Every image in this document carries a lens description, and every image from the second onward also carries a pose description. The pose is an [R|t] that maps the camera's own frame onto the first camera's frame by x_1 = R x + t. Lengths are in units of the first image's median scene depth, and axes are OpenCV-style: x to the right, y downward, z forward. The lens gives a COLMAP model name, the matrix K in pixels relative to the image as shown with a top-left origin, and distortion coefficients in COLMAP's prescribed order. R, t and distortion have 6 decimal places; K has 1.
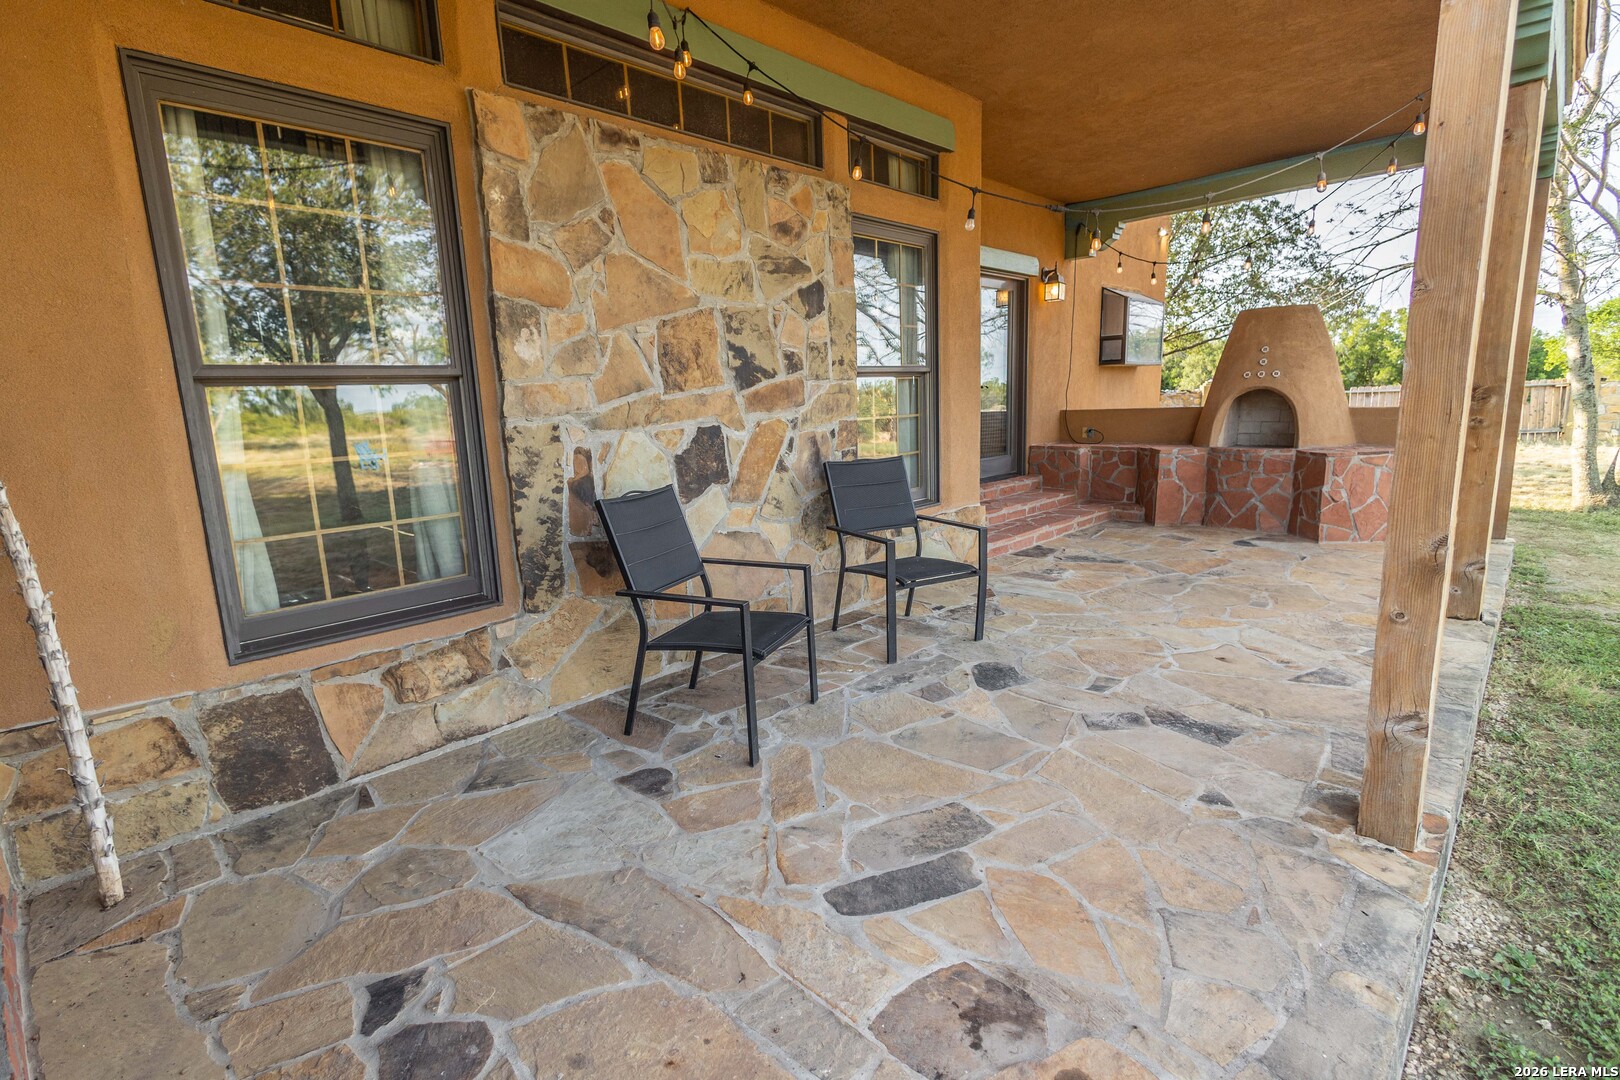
lens RADIAL K [[765.6, 0, 760.3], [0, 765.6, 546.8], [0, 0, 1]] dist [0.011392, -0.006669]
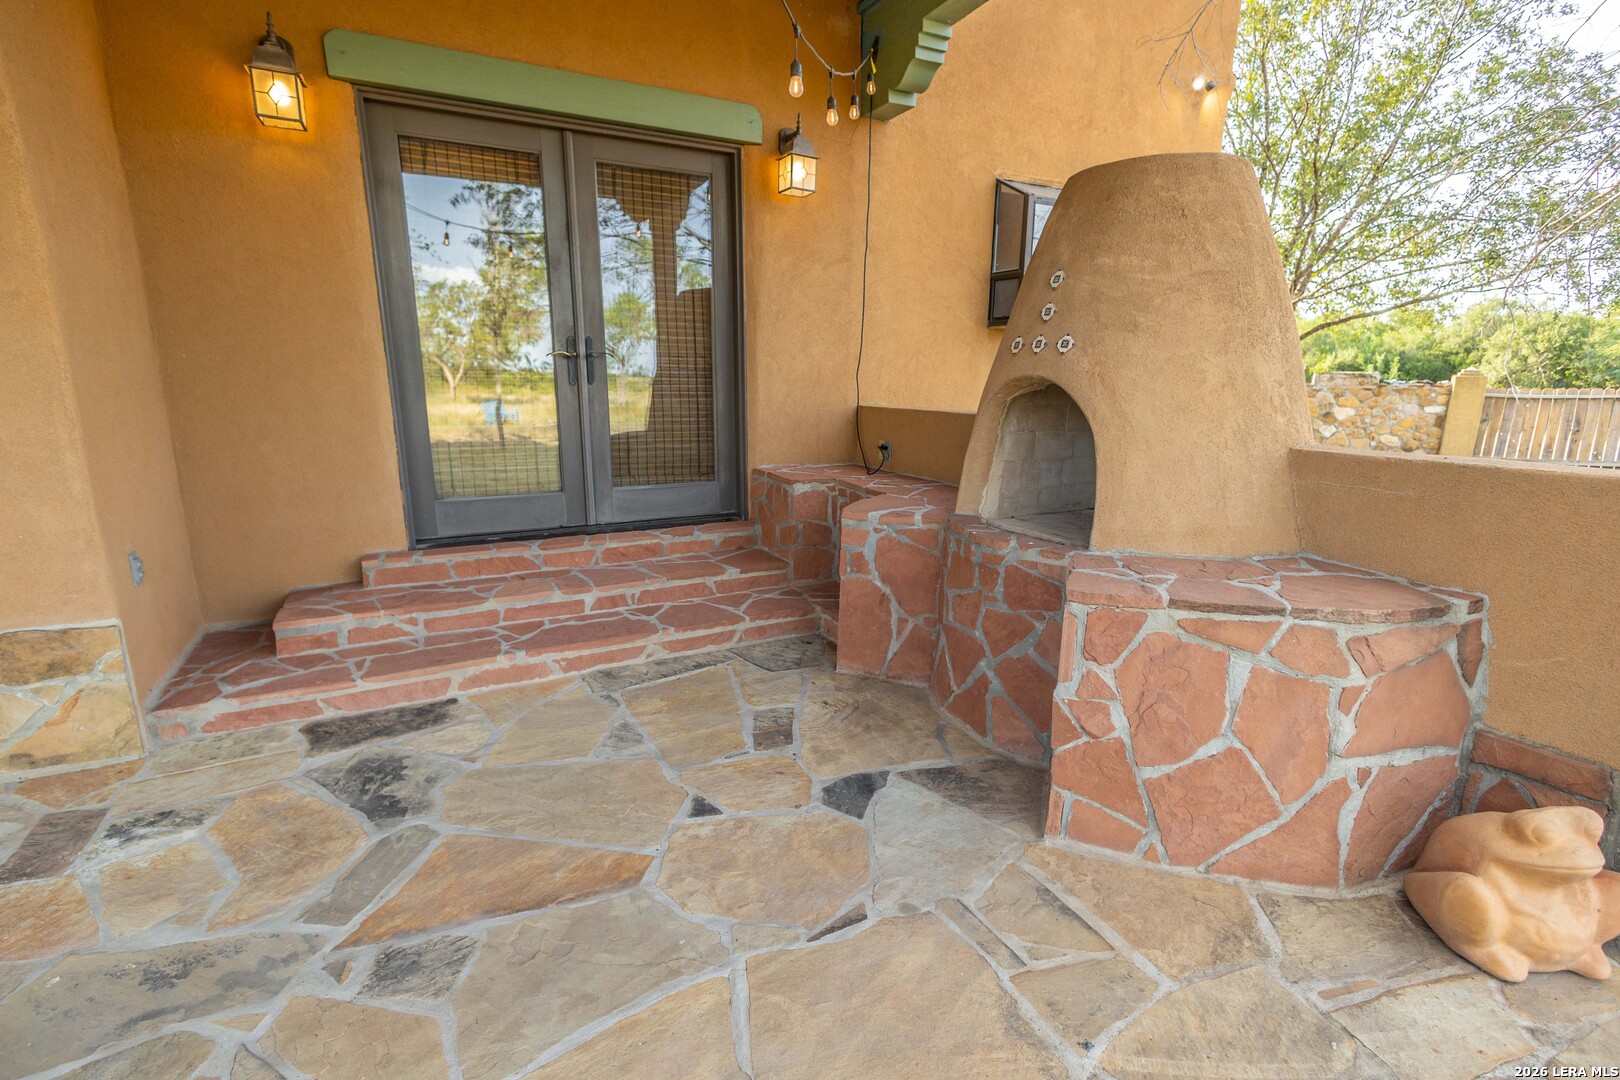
lens RADIAL K [[745.3, 0, 810.0], [0, 745.3, 540.0], [0, 0, 1]] dist [0.006303, 0.000732]
pose [[0.955451, 0.106468, -0.275277, 1.313474], [-0.095829, 0.994046, 0.051854, -0.272316], [0.279159, -0.023164, 0.959965, 1.216653]]
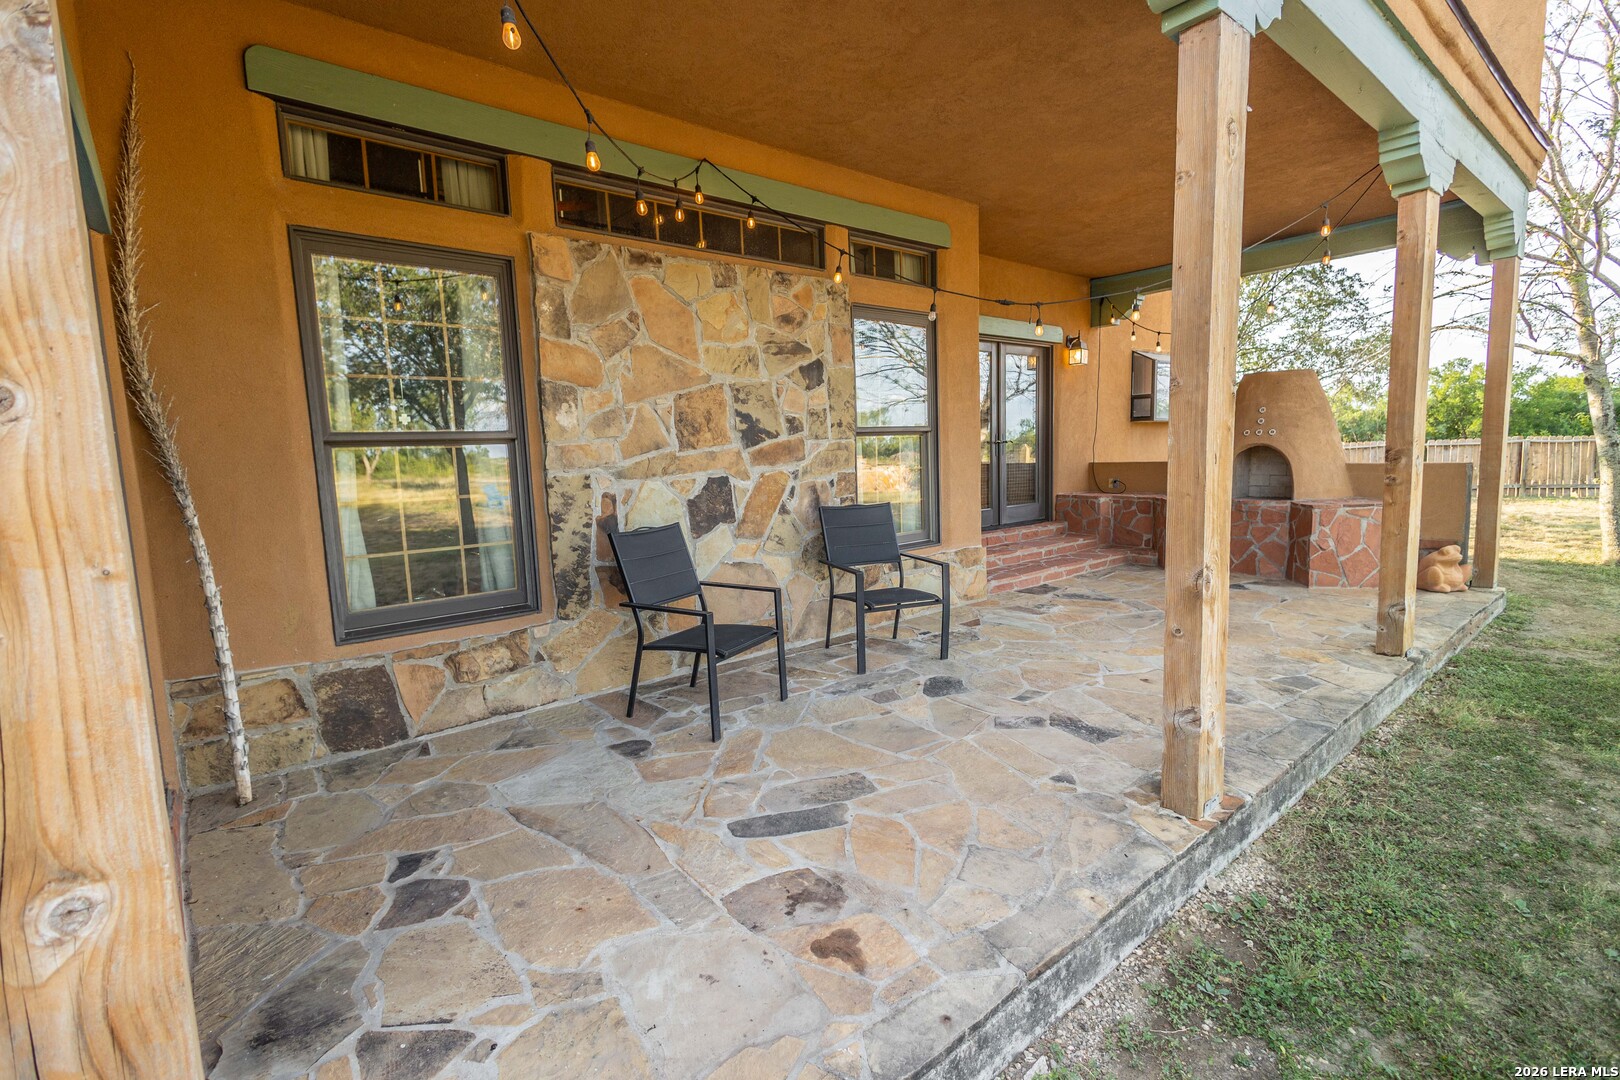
lens RADIAL K [[740.4, 0, 792.7], [0, 740.4, 541.8], [0, 0, 1]] dist [0.004590, -0.000495]
pose [[0.994856, 0.018703, -0.099554, 0.202172], [-0.024753, 0.997899, -0.059880, 0.019777], [0.098225, 0.062036, 0.993229, -0.203570]]
